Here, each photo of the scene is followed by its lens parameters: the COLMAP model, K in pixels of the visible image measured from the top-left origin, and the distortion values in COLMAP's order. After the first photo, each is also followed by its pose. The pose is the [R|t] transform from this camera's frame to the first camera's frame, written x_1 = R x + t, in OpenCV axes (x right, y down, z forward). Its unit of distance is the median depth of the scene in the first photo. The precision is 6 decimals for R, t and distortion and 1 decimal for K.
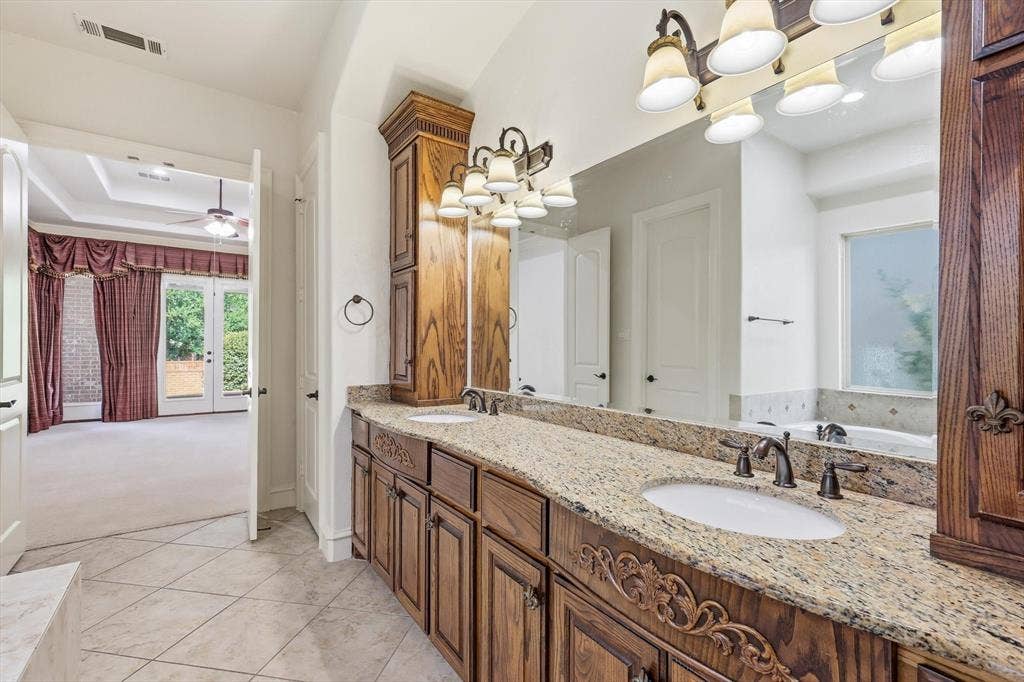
lens RADIAL K [[454.7, 0, 514.8], [0, 454.7, 344.0], [0, 0, 1]] dist [0.001400, 0.001182]
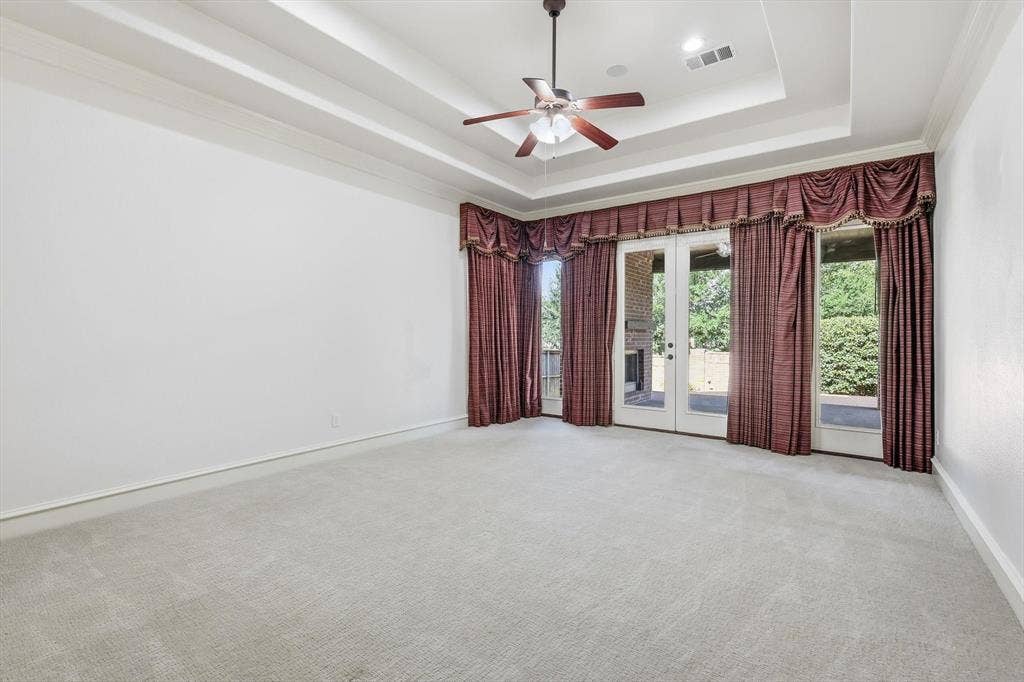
lens RADIAL K [[454.7, 0, 515.3], [0, 454.7, 338.8], [0, 0, 1]] dist [0.001400, 0.001182]
pose [[0.332691, 0.002194, -0.943033, -0.266249], [0.002436, 0.999992, 0.003186, 0.019951], [0.943033, -0.003358, 0.332683, 1.551799]]
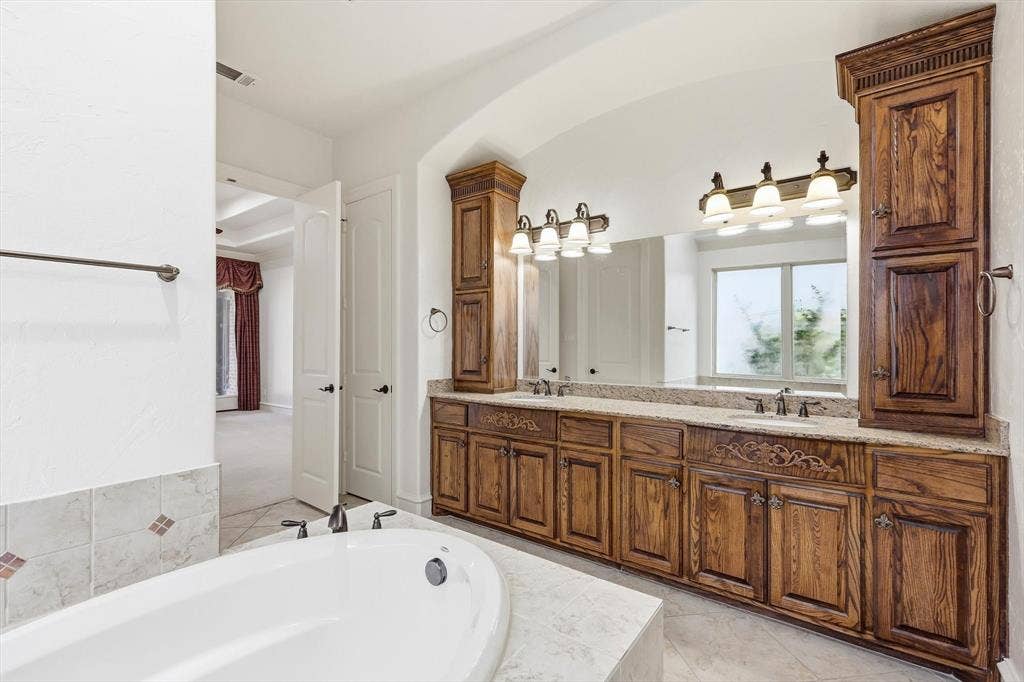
lens RADIAL K [[454.7, 0, 508.6], [0, 454.7, 340.8], [0, 0, 1]] dist [0.001400, 0.001182]
pose [[0.948409, 0.000716, 0.317048, -0.553471], [0.000476, 0.999993, -0.003681, -0.012476], [-0.317048, 0.003642, 0.948402, -0.264430]]
